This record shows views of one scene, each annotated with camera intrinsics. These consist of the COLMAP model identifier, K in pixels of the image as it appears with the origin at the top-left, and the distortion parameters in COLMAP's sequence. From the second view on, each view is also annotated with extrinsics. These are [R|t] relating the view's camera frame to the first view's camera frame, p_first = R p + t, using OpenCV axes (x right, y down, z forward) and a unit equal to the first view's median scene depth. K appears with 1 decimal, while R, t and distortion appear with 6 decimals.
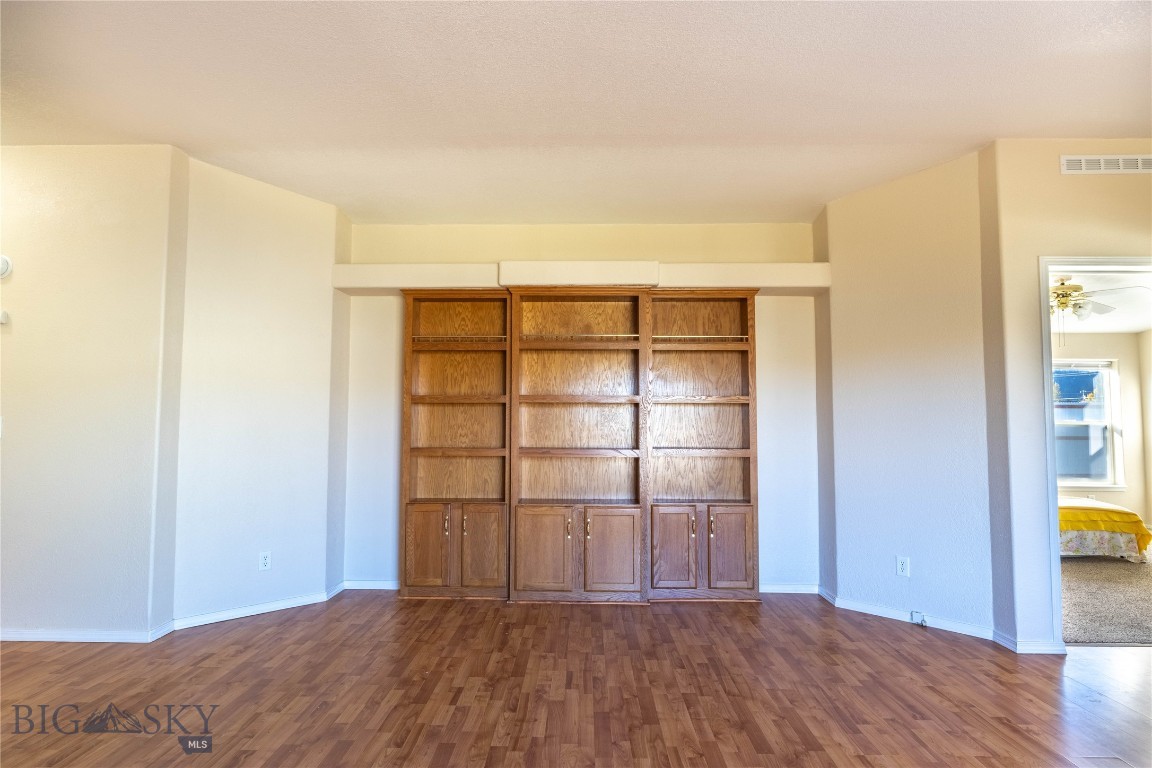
lens RADIAL K [[596.3, 0, 576.0], [0, 596.3, 384.0], [0, 0, 1]] dist [-0.003963, -0.001314]
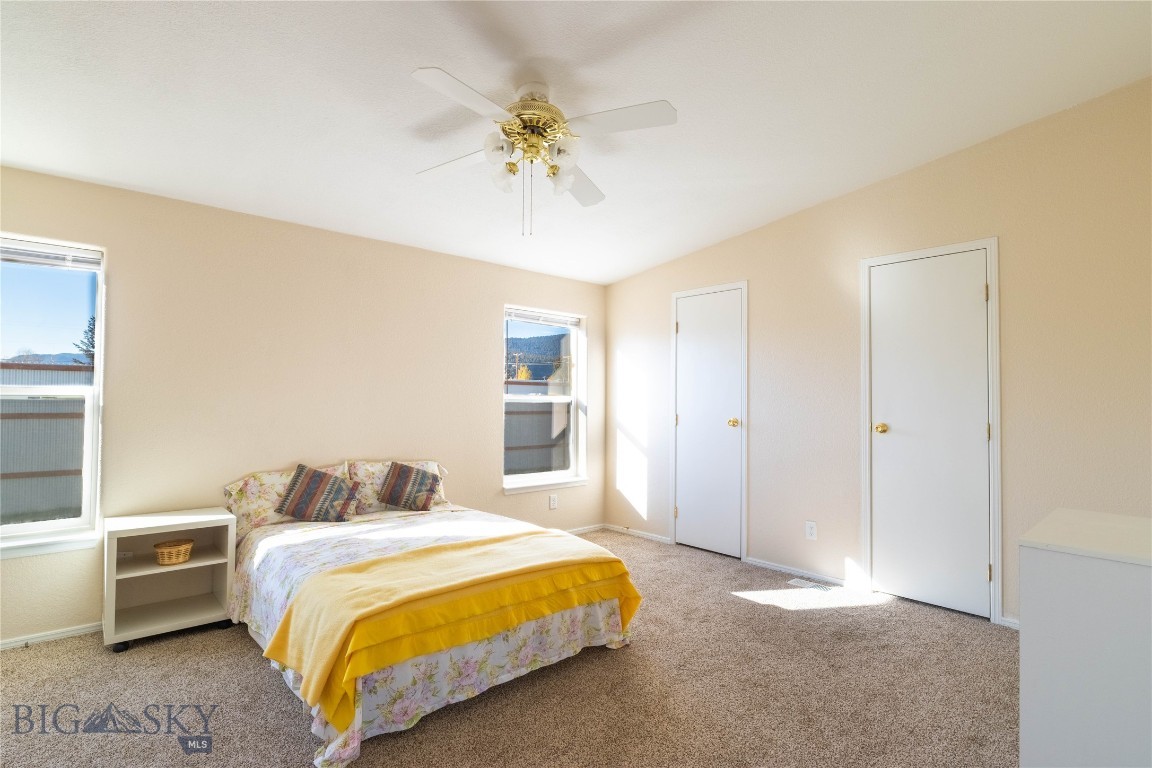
lens RADIAL K [[570.4, 0, 576.0], [0, 570.4, 384.0], [0, 0, 1]] dist [-0.000159, -0.000011]
pose [[0.724741, 0.018842, 0.688764, 0.548631], [-0.042121, 0.998968, 0.016993, 0.049678], [-0.687733, -0.041327, 0.724787, 0.653979]]
